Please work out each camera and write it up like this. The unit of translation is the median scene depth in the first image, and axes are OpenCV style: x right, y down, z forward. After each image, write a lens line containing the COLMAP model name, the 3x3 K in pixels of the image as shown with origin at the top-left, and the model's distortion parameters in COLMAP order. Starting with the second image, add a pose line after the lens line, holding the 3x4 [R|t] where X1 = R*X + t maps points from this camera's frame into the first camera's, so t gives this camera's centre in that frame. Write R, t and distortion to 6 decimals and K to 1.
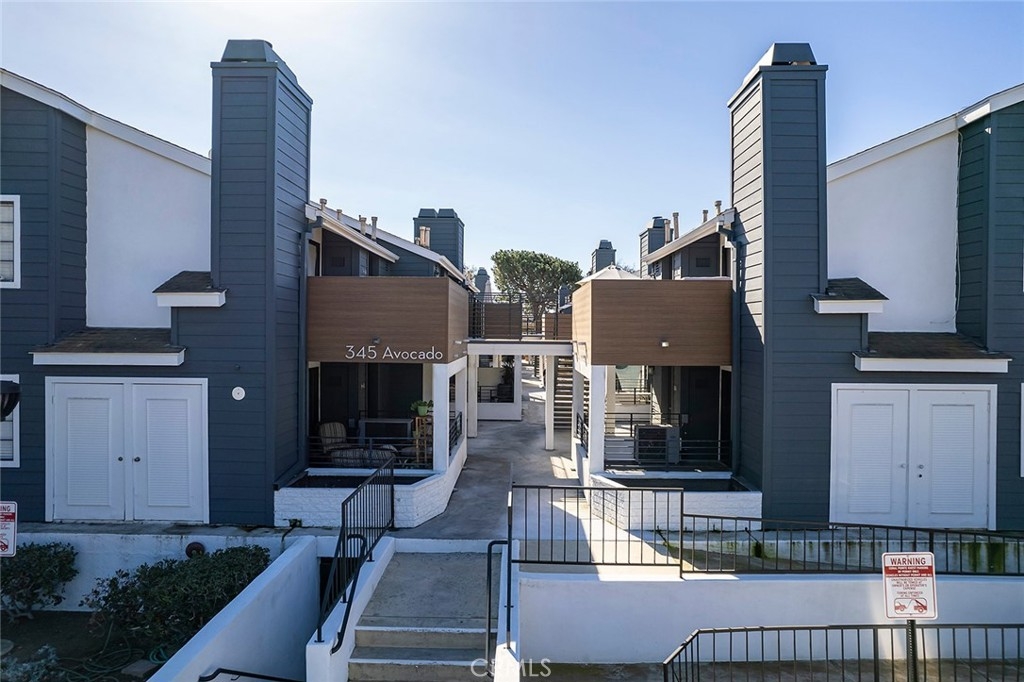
lens RADIAL K [[653.5, 0, 521.5], [0, 653.5, 334.3], [0, 0, 1]] dist [-0.050824, 0.025471]
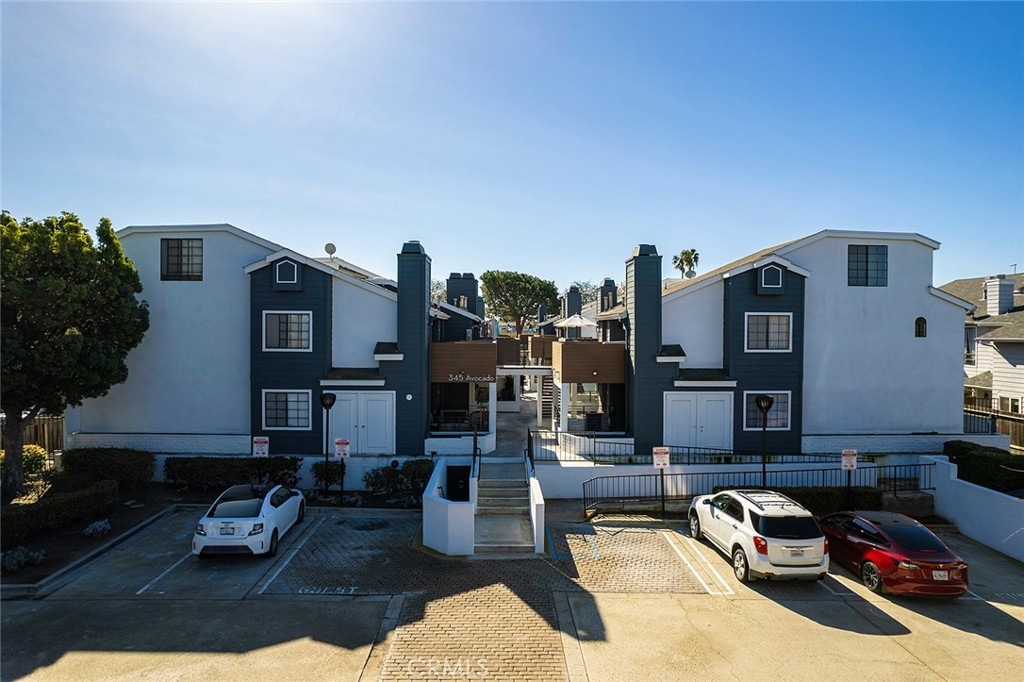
lens RADIAL K [[653.5, 0, 530.3], [0, 653.5, 330.5], [0, 0, 1]] dist [-0.050824, 0.025471]
pose [[0.998735, -0.001365, 0.050260, -0.117640], [0.001619, 0.999986, -0.005030, -0.129213], [-0.050253, 0.005105, 0.998723, -1.291685]]
